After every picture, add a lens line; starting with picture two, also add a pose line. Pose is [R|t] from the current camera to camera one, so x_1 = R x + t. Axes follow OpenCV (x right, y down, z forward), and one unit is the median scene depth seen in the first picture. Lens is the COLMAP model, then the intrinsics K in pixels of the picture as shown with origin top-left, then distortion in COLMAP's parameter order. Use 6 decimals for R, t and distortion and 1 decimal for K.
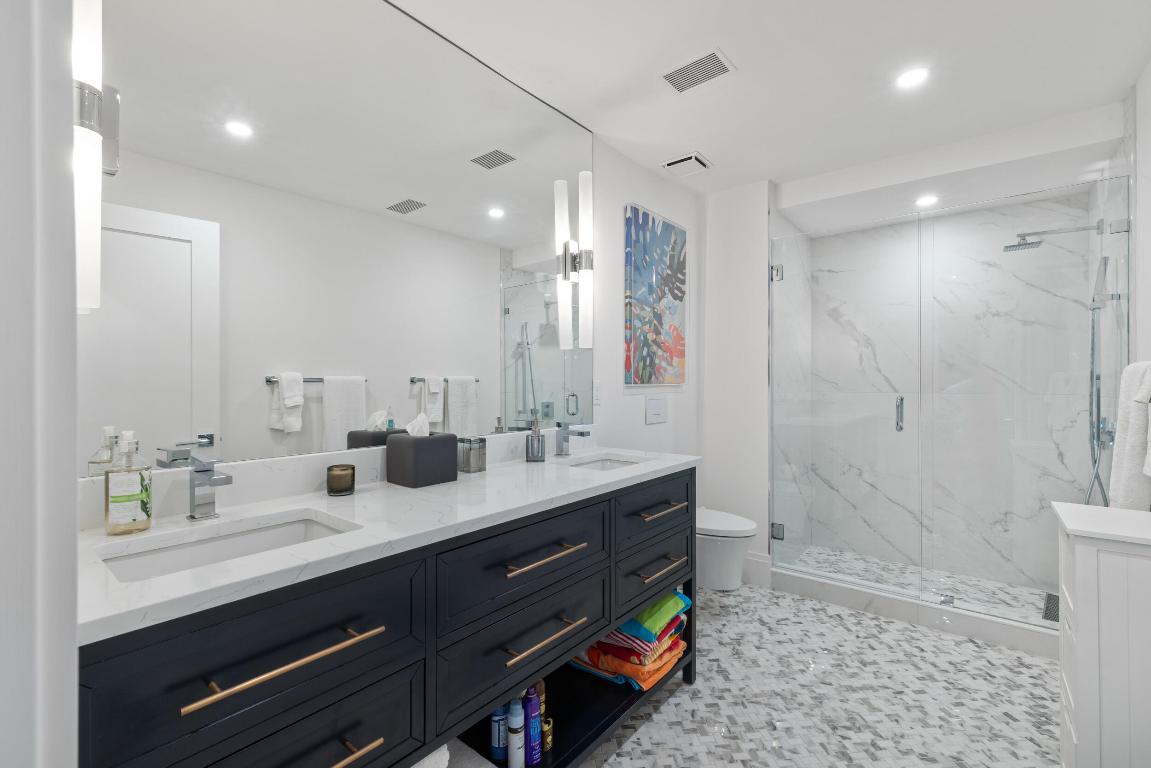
lens RADIAL K [[479.9, 0, 576.2], [0, 479.9, 379.2], [0, 0, 1]] dist [0.000885, 0.000567]
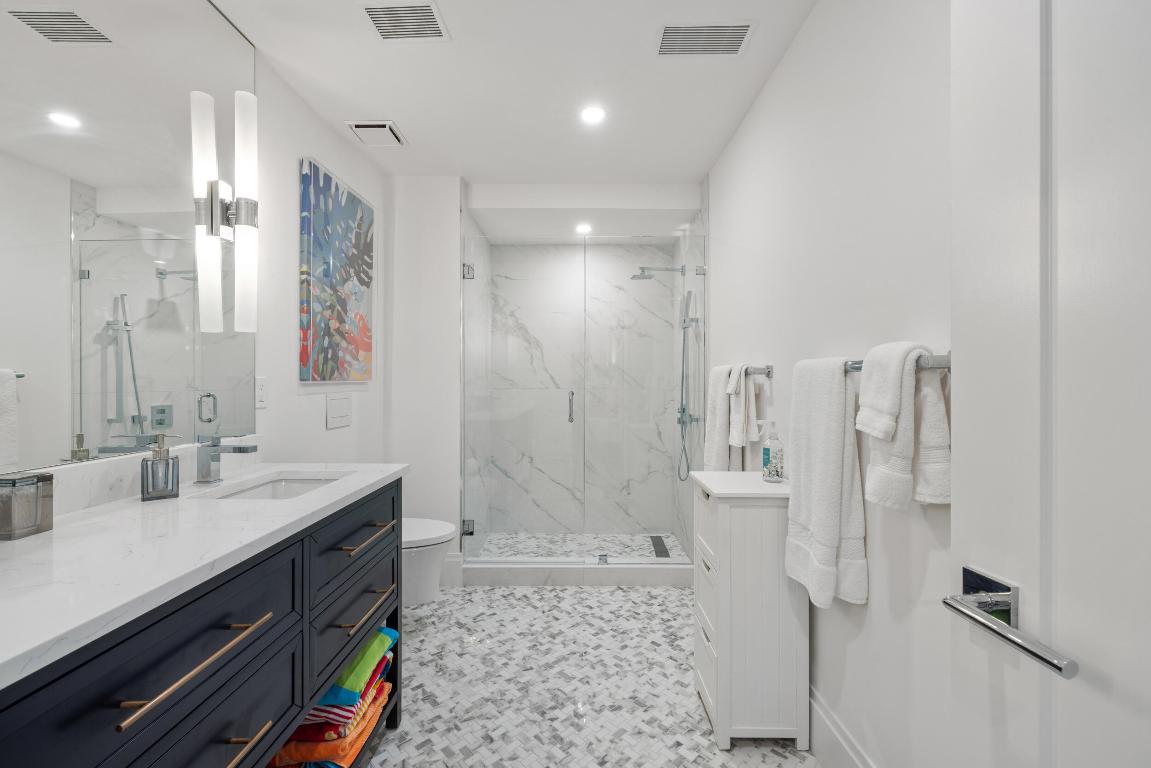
lens RADIAL K [[479.9, 0, 576.2], [0, 479.9, 379.2], [0, 0, 1]] dist [0.000885, 0.000567]
pose [[0.791362, 0.003221, 0.611340, -0.028994], [-0.006549, 0.999973, 0.003208, 0.001865], [-0.611313, -0.006542, 0.791362, 0.102047]]
